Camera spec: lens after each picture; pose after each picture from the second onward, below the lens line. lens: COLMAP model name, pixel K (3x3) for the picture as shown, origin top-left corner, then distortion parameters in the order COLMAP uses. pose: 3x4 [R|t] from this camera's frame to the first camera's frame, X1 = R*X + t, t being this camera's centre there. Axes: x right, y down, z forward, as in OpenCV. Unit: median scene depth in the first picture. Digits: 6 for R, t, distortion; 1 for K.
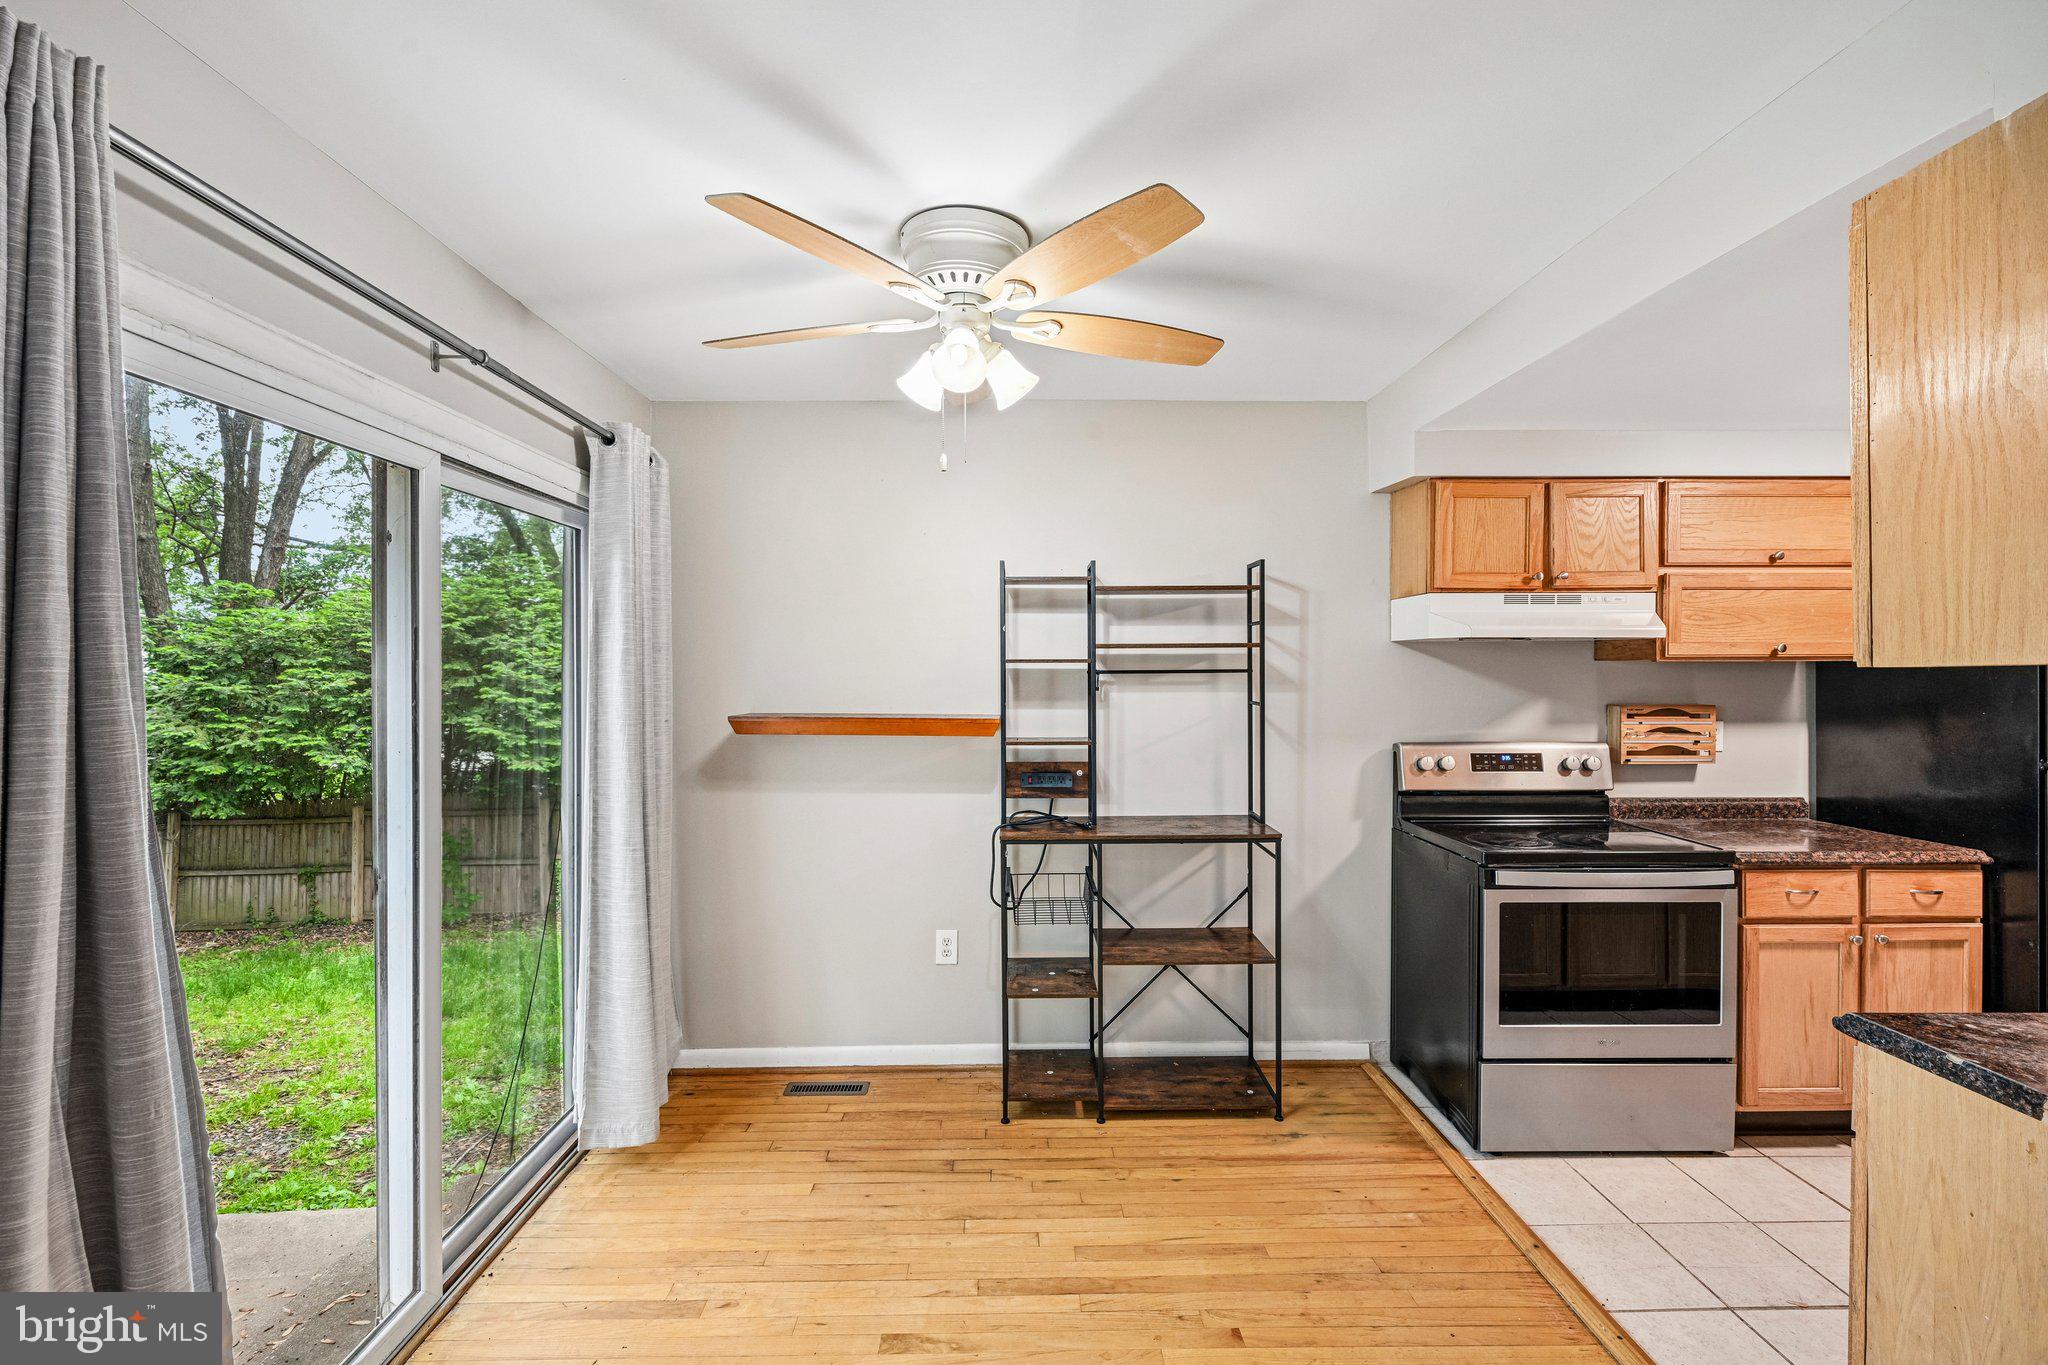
lens RADIAL K [[894.0, 0, 1017.9], [0, 894.0, 679.1], [0, 0, 1]] dist [-0.002241, 0.000425]
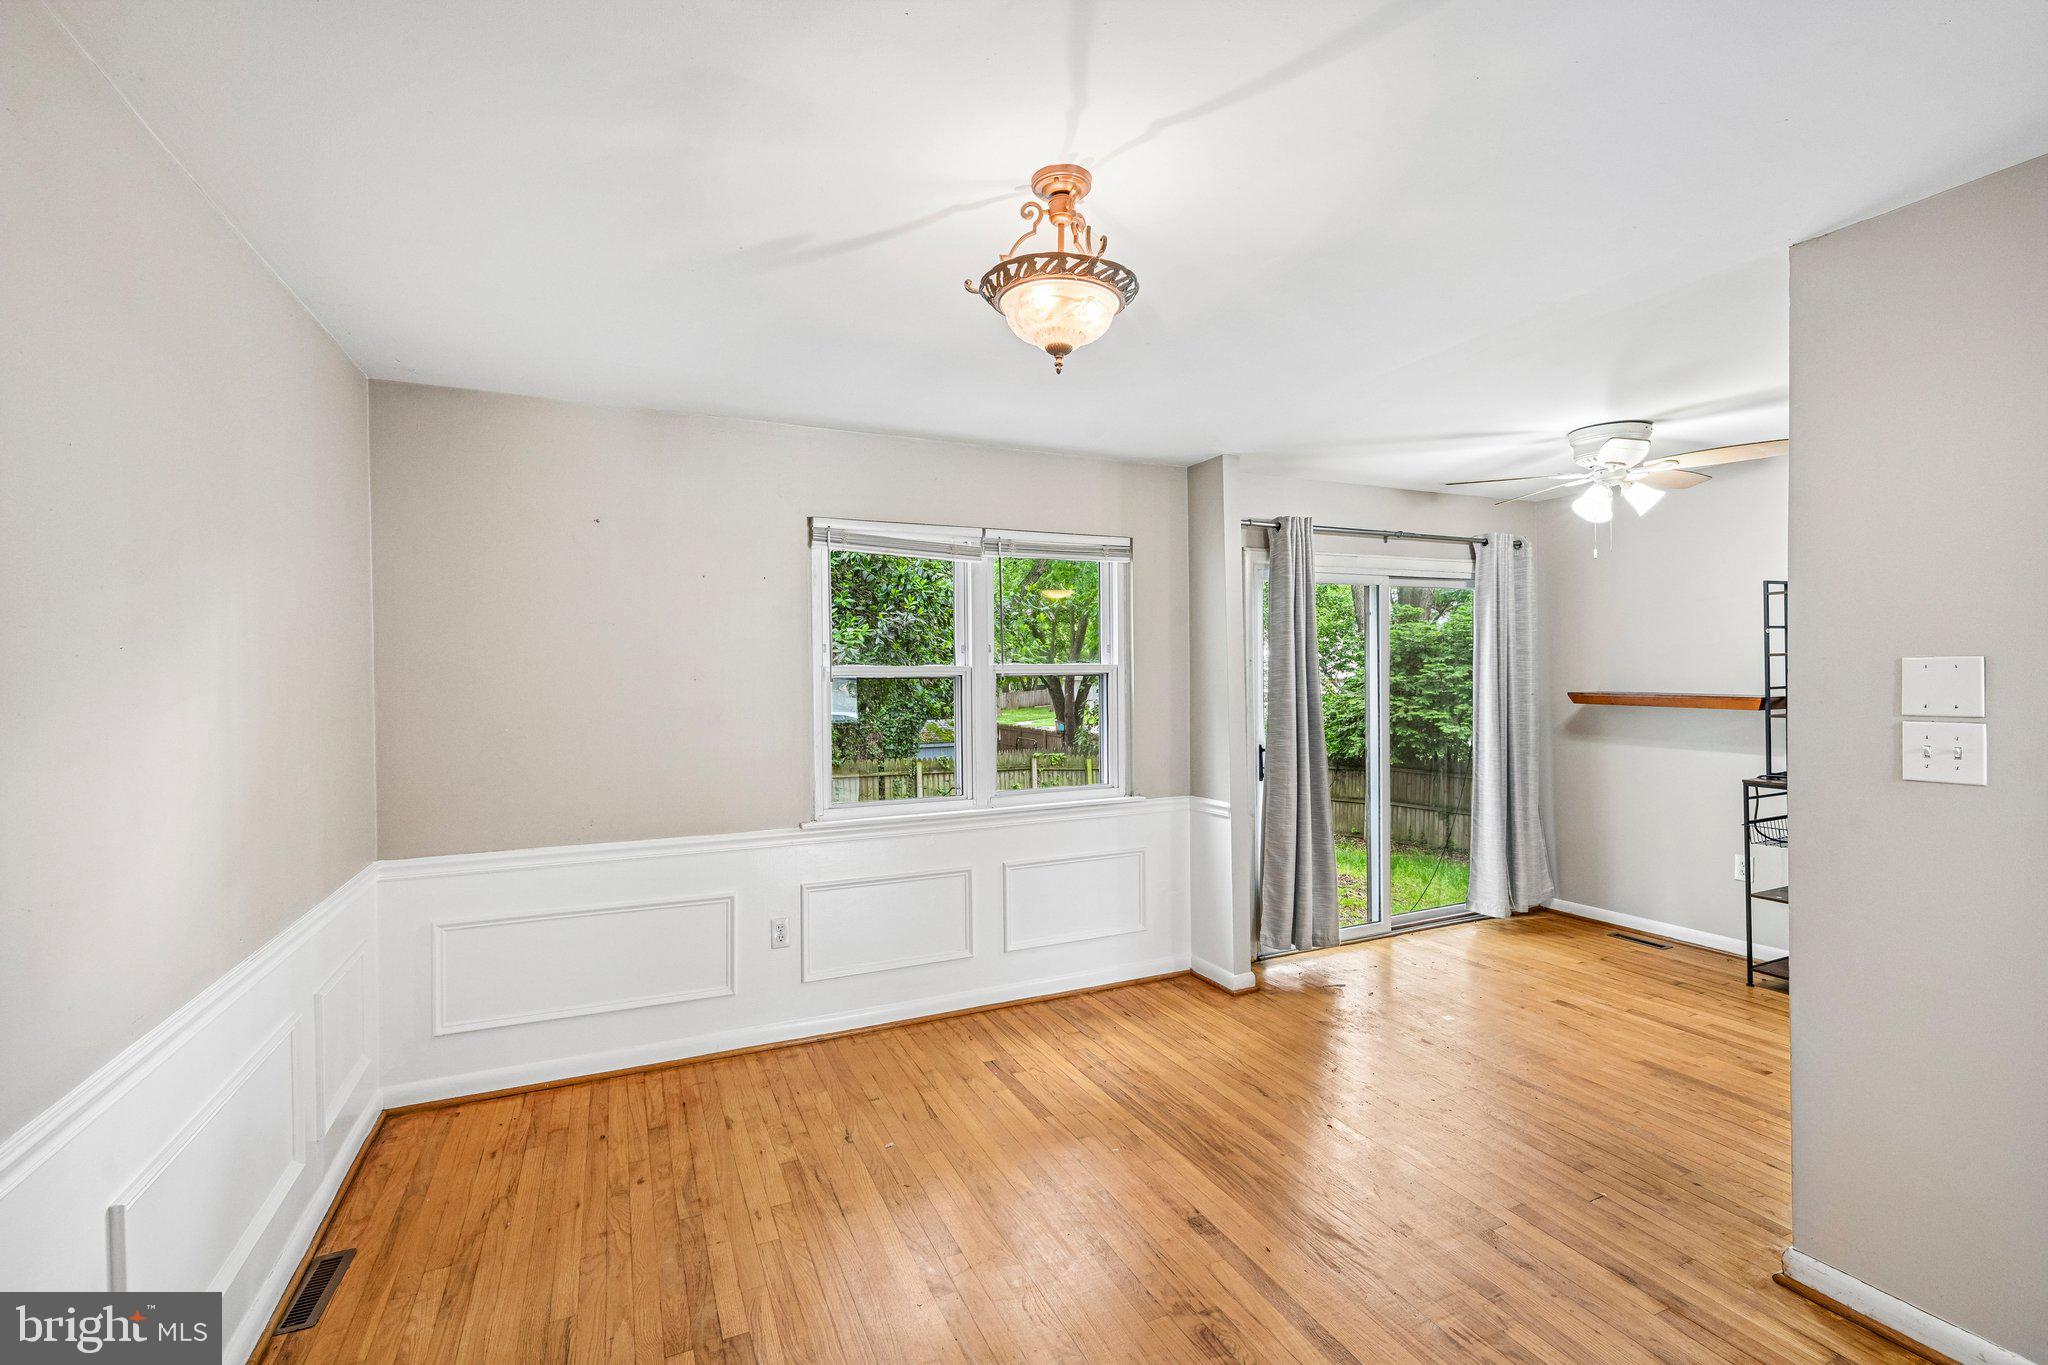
lens RADIAL K [[894.0, 0, 1015.5], [0, 894.0, 681.0], [0, 0, 1]] dist [-0.002241, 0.000425]
pose [[0.397347, 0.004422, -0.917658, 0.751879], [0.005909, 0.999955, 0.007377, 0.002447], [0.917650, -0.008354, 0.397303, -0.563663]]
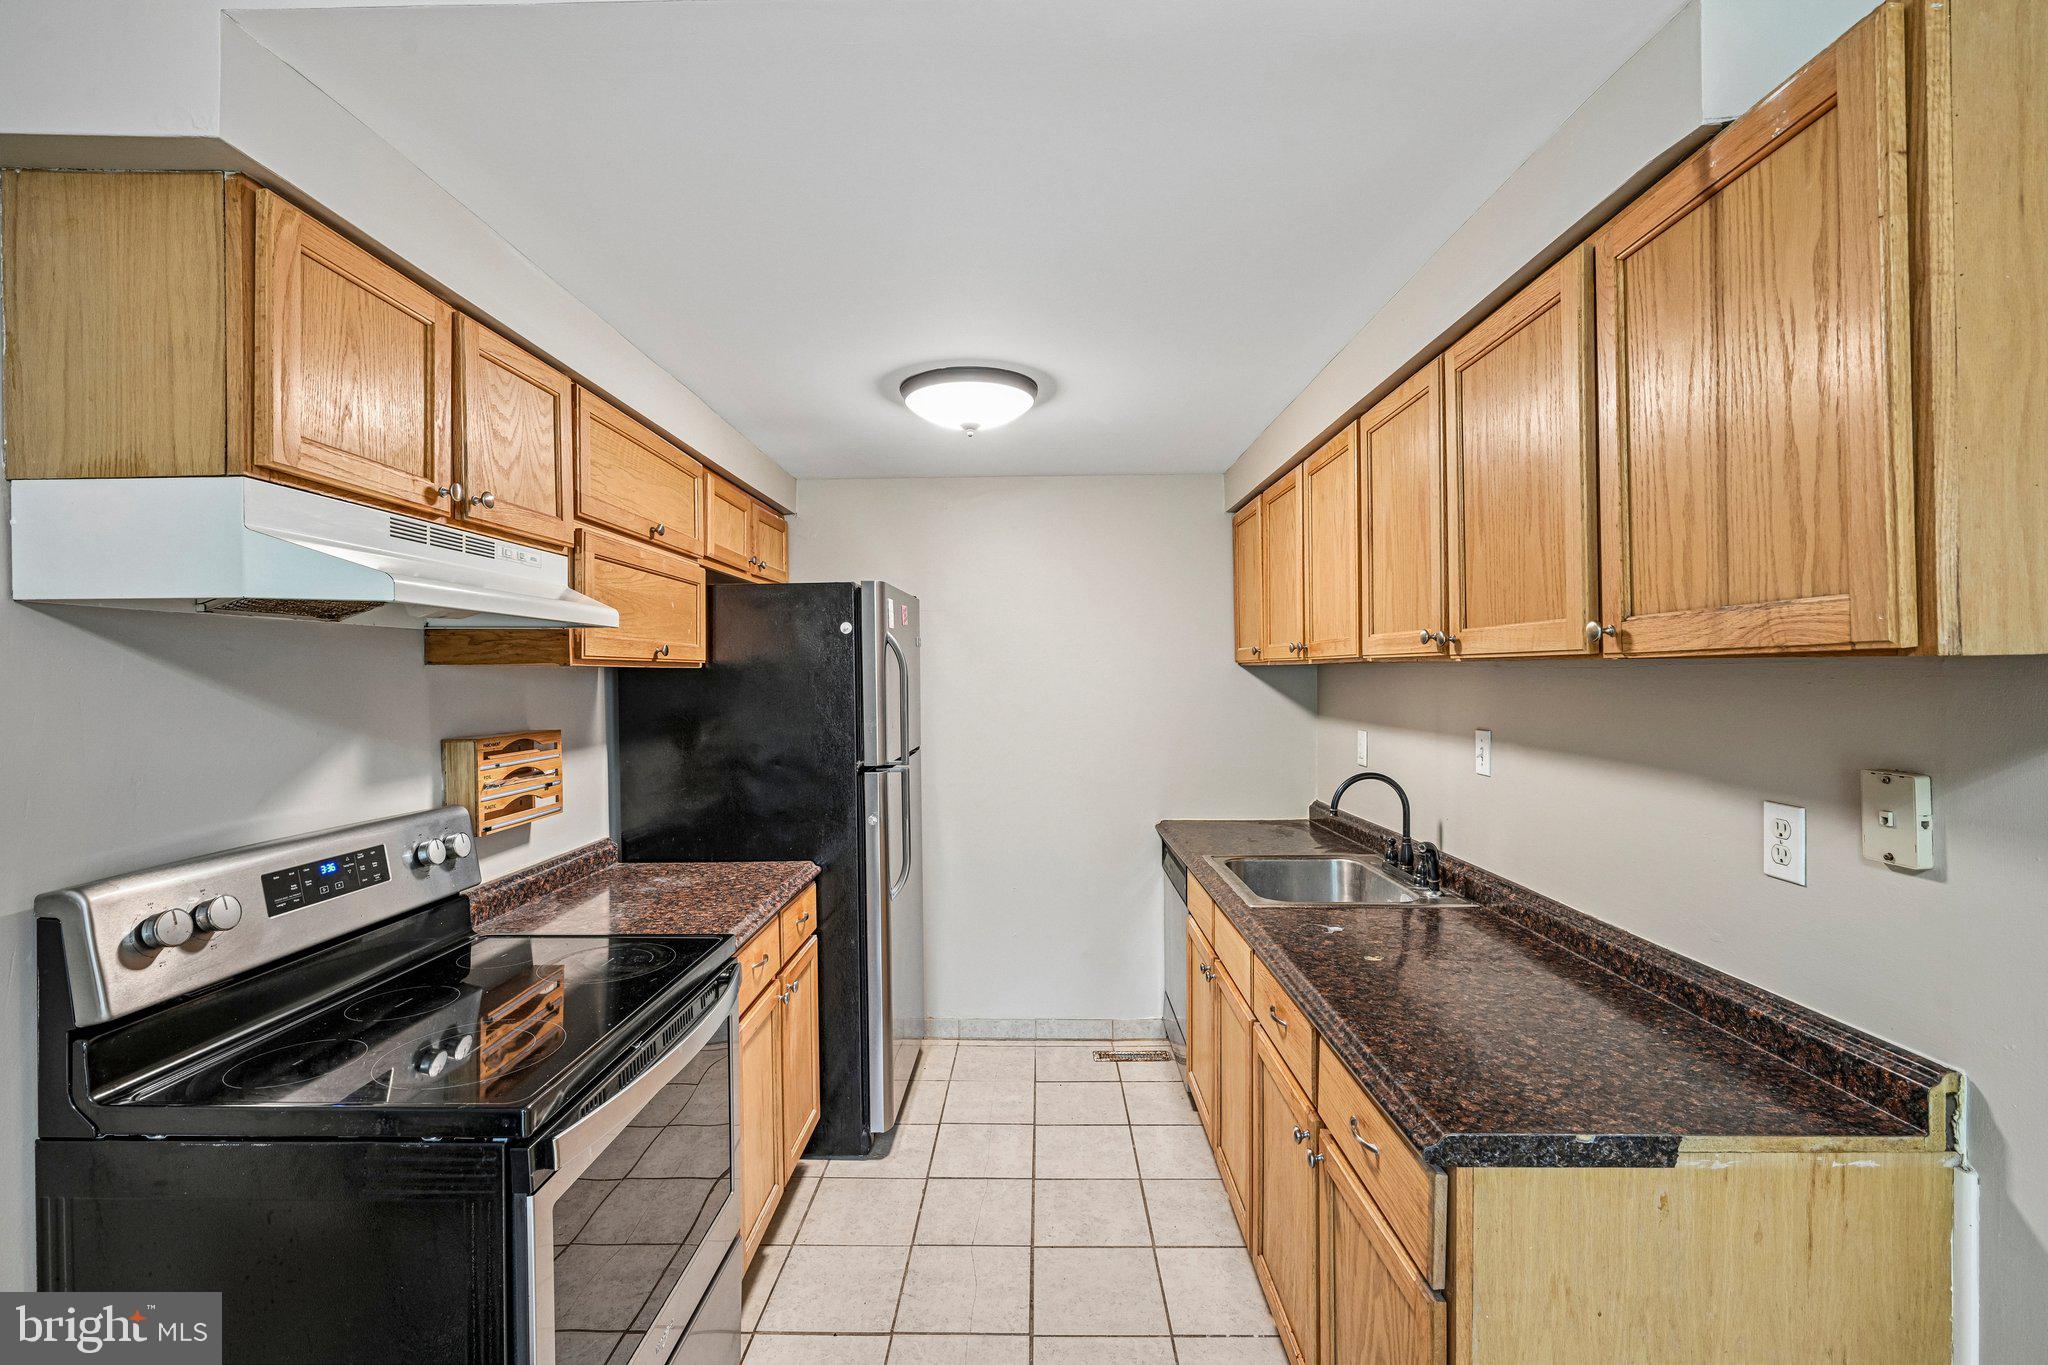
lens RADIAL K [[894.0, 0, 1023.9], [0, 894.0, 679.4], [0, 0, 1]] dist [-0.002241, 0.000425]
pose [[0.030602, -0.002184, 0.999529, 0.091427], [0.021643, 0.999765, 0.001522, -0.004245], [-0.999297, 0.021586, 0.030642, 0.639556]]
